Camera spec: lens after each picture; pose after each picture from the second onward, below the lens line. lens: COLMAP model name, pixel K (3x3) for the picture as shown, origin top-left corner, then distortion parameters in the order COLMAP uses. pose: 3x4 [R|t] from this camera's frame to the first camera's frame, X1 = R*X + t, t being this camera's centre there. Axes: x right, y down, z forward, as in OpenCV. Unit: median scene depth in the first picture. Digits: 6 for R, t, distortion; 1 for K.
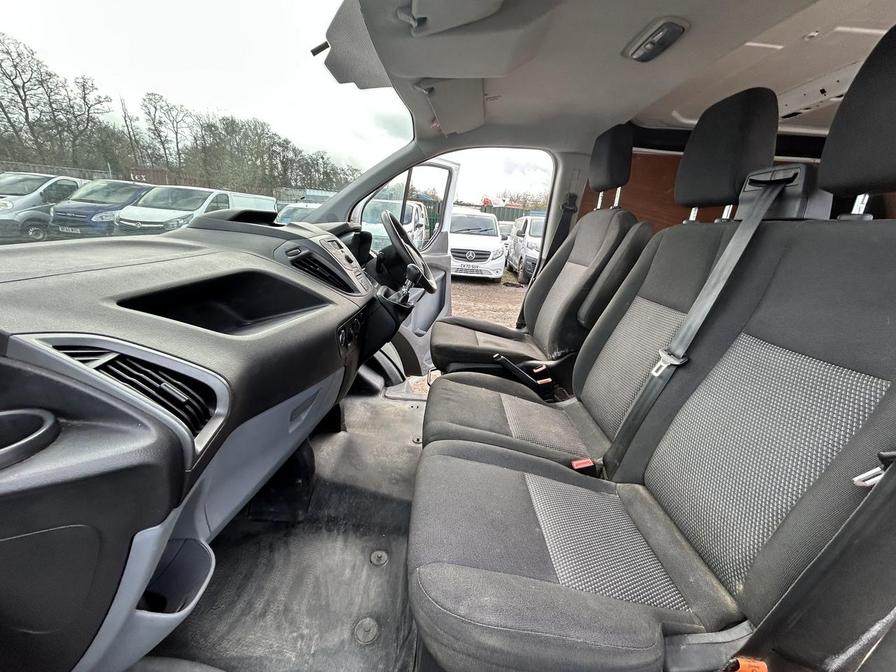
lens RADIAL K [[363.4, 0, 449.2], [0, 363.4, 338.0], [0, 0, 1]] dist [-0.000139, 0.000003]
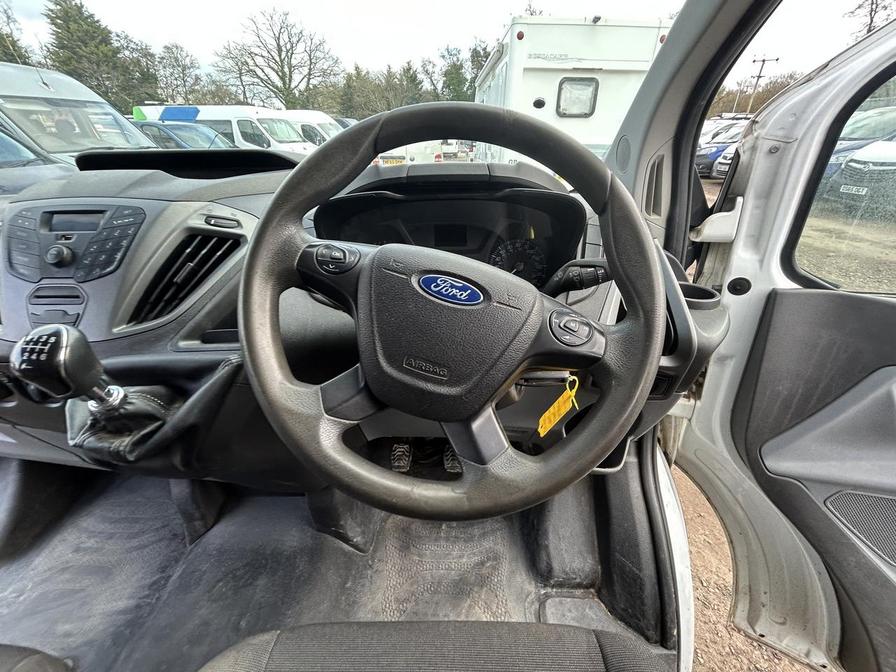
lens RADIAL K [[363.4, 0, 449.2], [0, 363.4, 338.0], [0, 0, 1]] dist [-0.000139, 0.000003]
pose [[-0.020126, 0.409131, -0.912253, 0.012550], [-0.280659, 0.873438, 0.397915, -0.034081], [0.959597, 0.264041, 0.097247, 0.110463]]
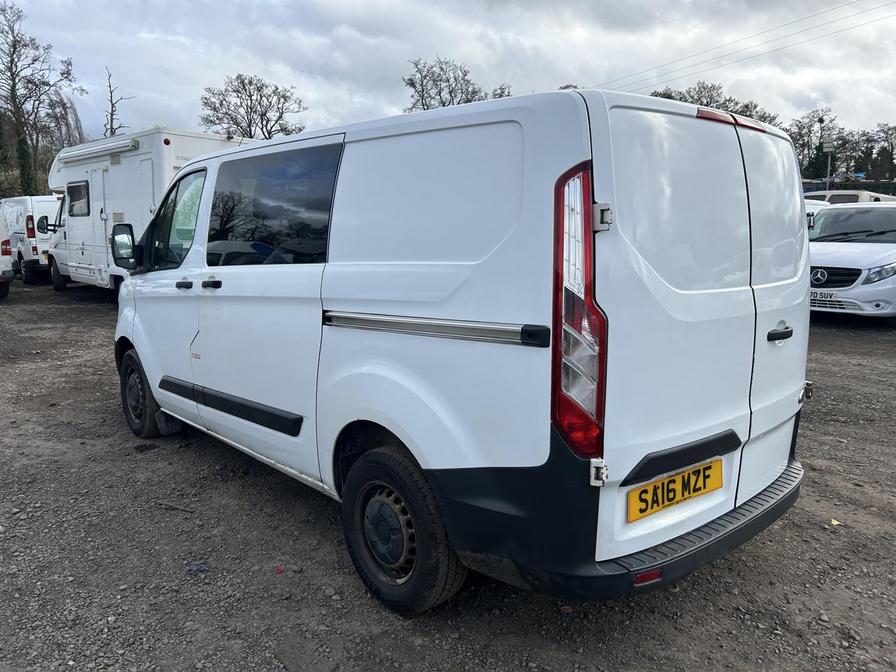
lens RADIAL K [[677.2, 0, 448.0], [0, 677.2, 336.0], [0, 0, 1]] dist [0.016342, -0.008056]
pose [[0.671115, 0.051216, -0.739582, 0.323655], [-0.175506, 0.980228, -0.091378, 0.049212], [0.720280, 0.191126, 0.666834, -0.096555]]
